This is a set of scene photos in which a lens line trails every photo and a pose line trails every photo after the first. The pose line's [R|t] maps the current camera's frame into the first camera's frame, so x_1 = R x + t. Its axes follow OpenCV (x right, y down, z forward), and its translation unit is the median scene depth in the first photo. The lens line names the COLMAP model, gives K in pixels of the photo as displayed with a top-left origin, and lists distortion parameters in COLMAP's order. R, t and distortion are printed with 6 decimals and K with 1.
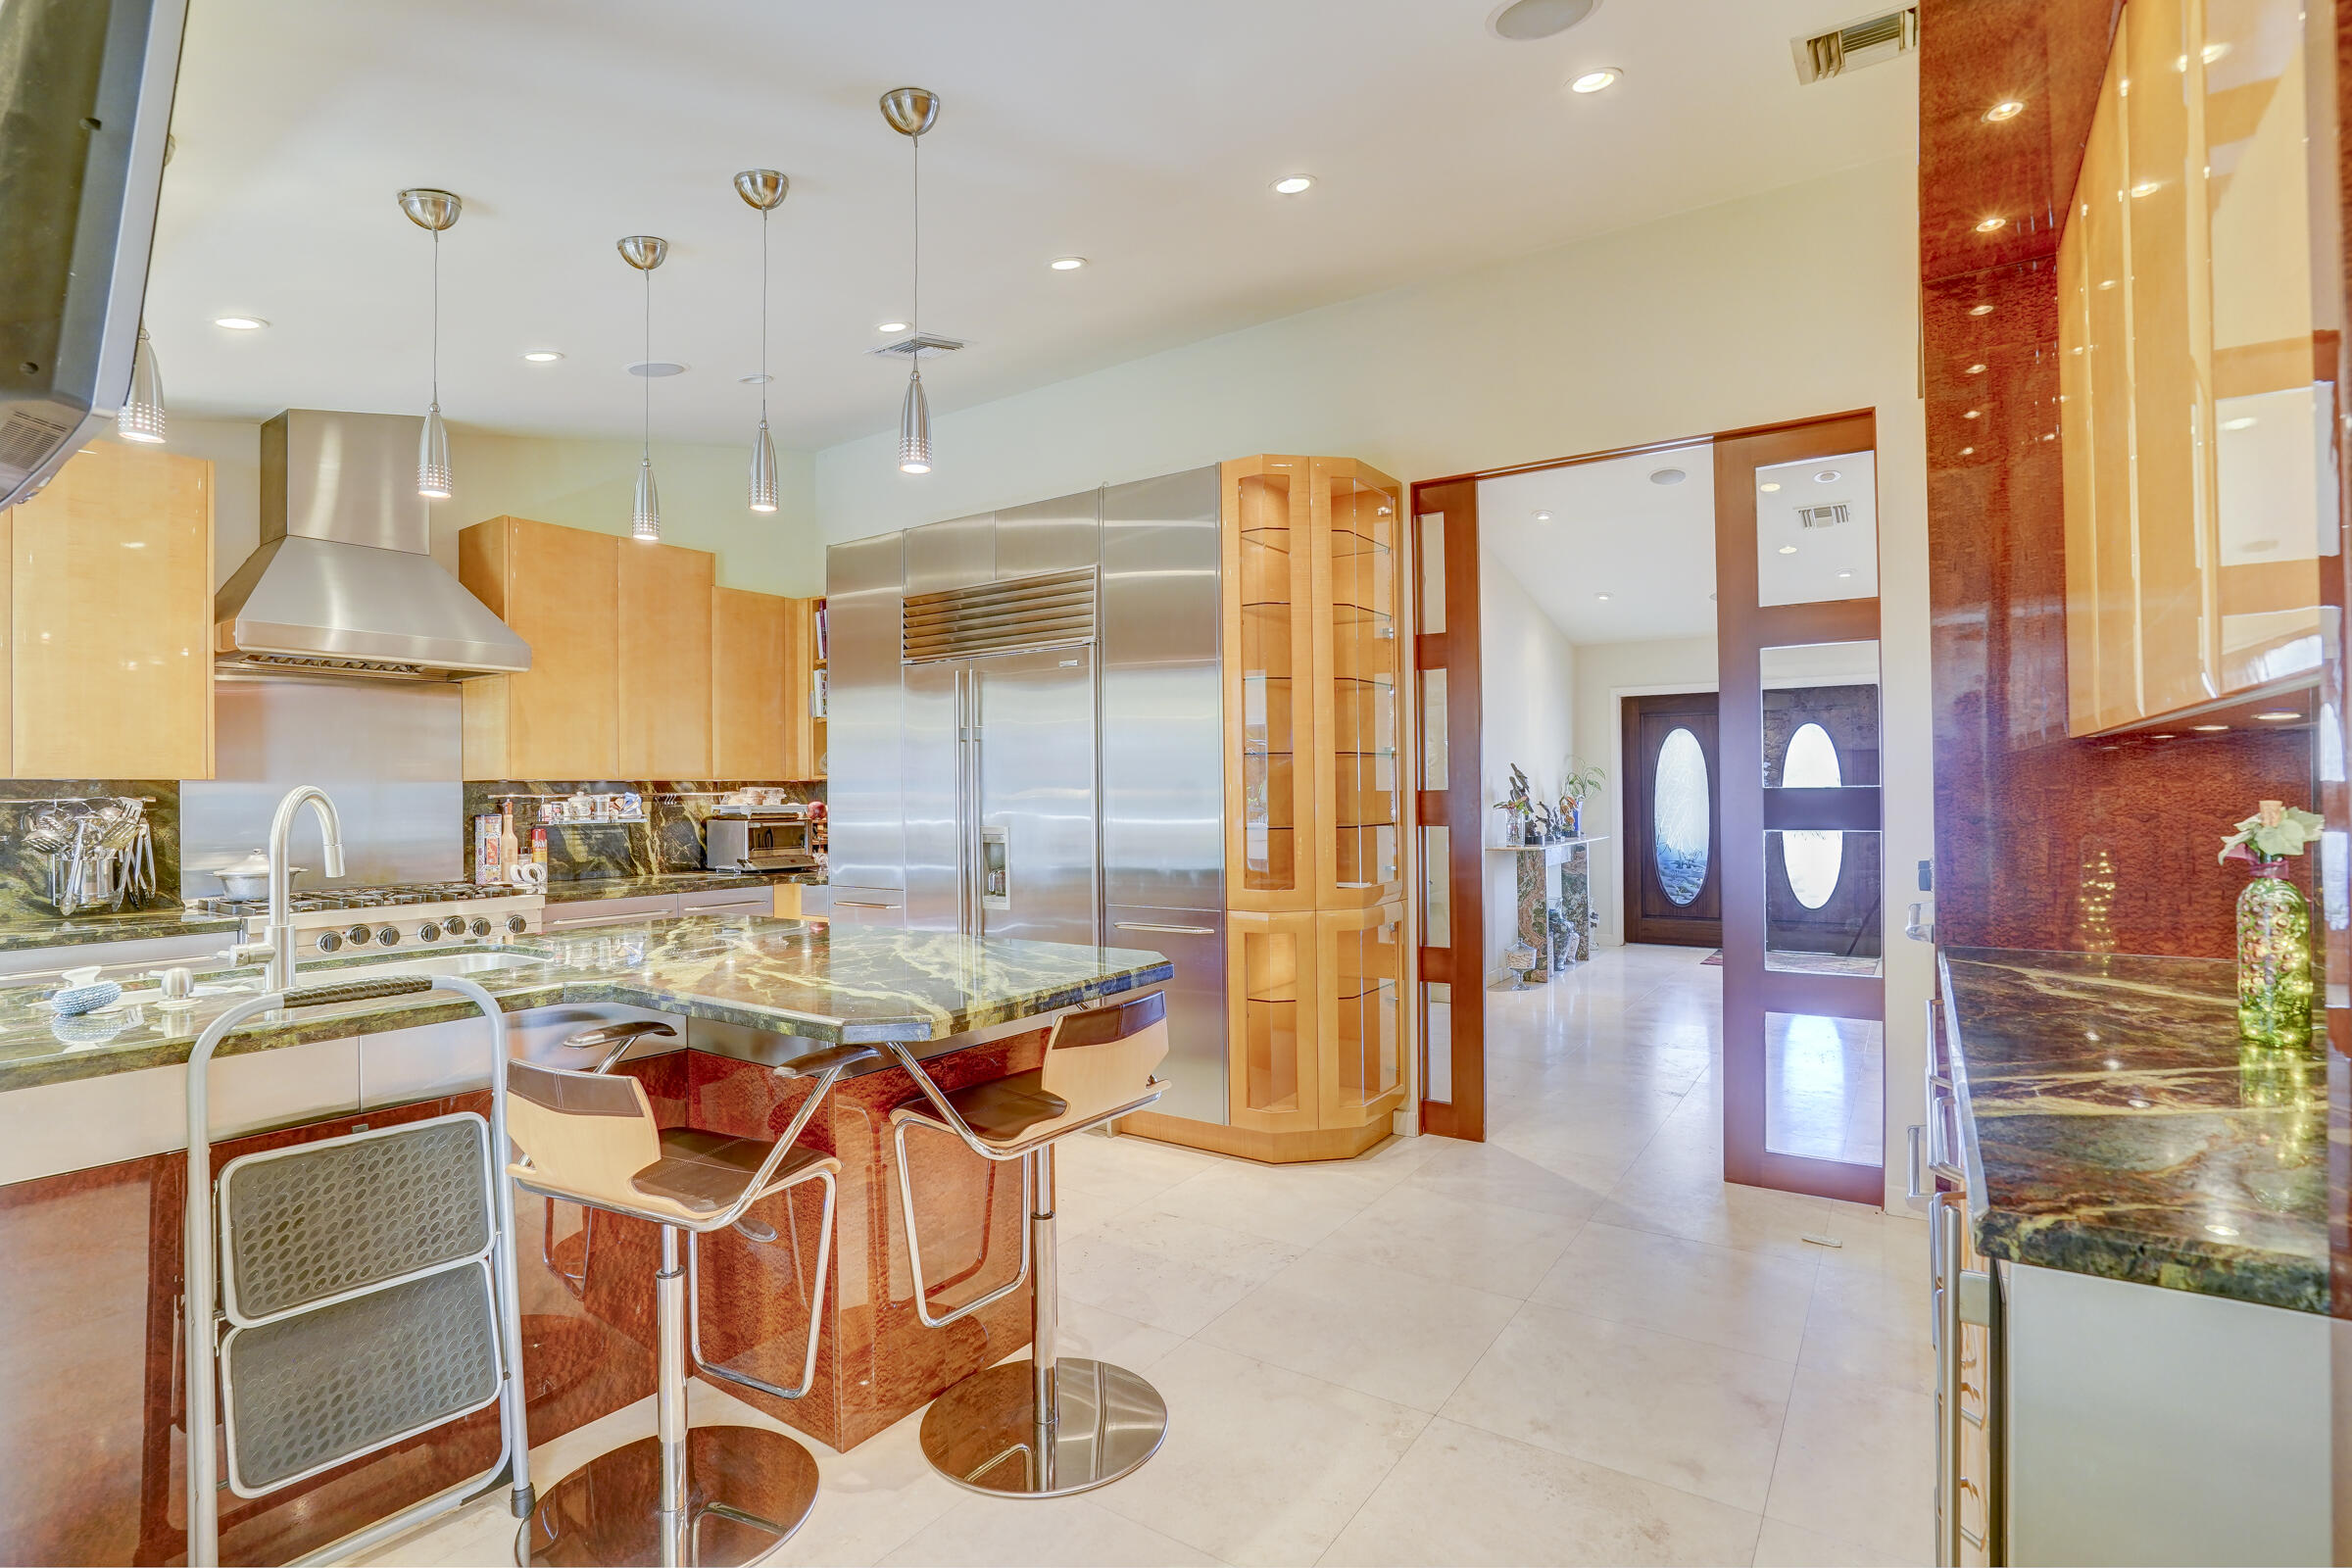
lens RADIAL K [[1071.2, 0, 1176.0], [0, 1071.2, 784.0], [0, 0, 1]] dist [-0.002485, -0.000062]
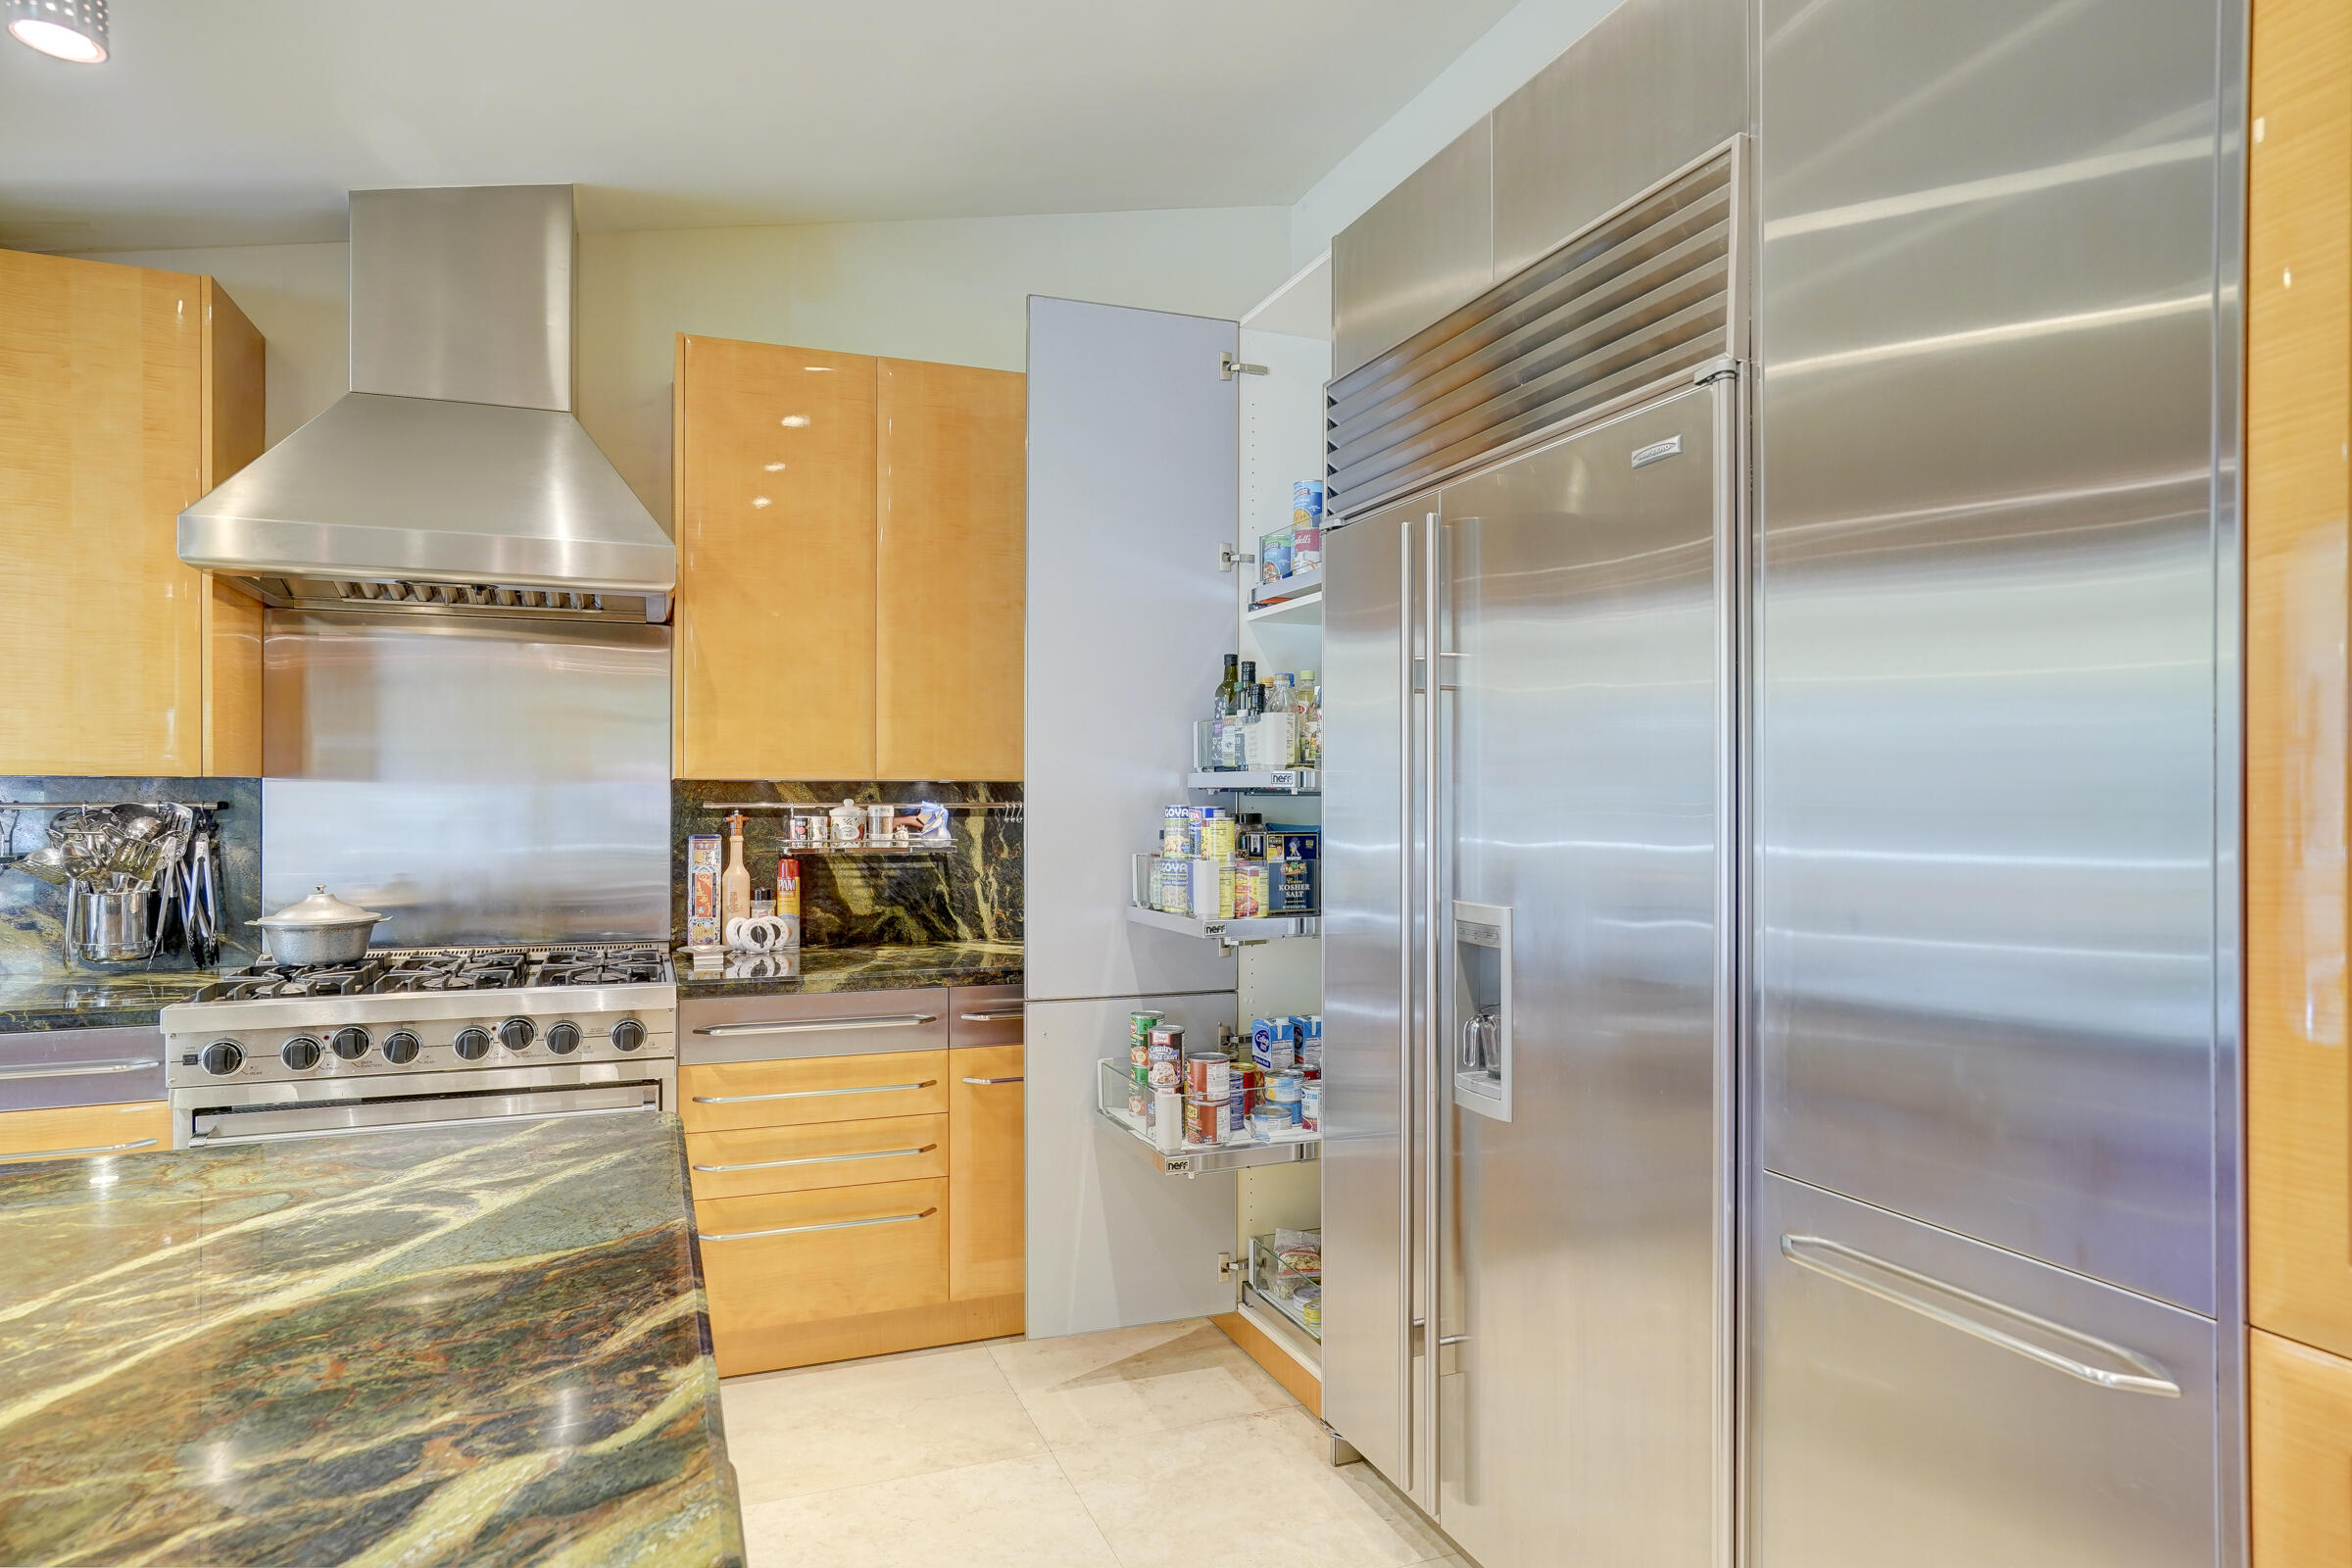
lens RADIAL K [[1353.5, 0, 1140.4], [0, 1353.5, 792.9], [0, 0, 1]] dist [0.032939, -0.000308]
pose [[0.813969, 0.010403, -0.580815, 0.019656], [-0.007183, 0.999943, 0.007843, -0.003750], [0.580864, -0.002212, 0.813997, 0.485321]]
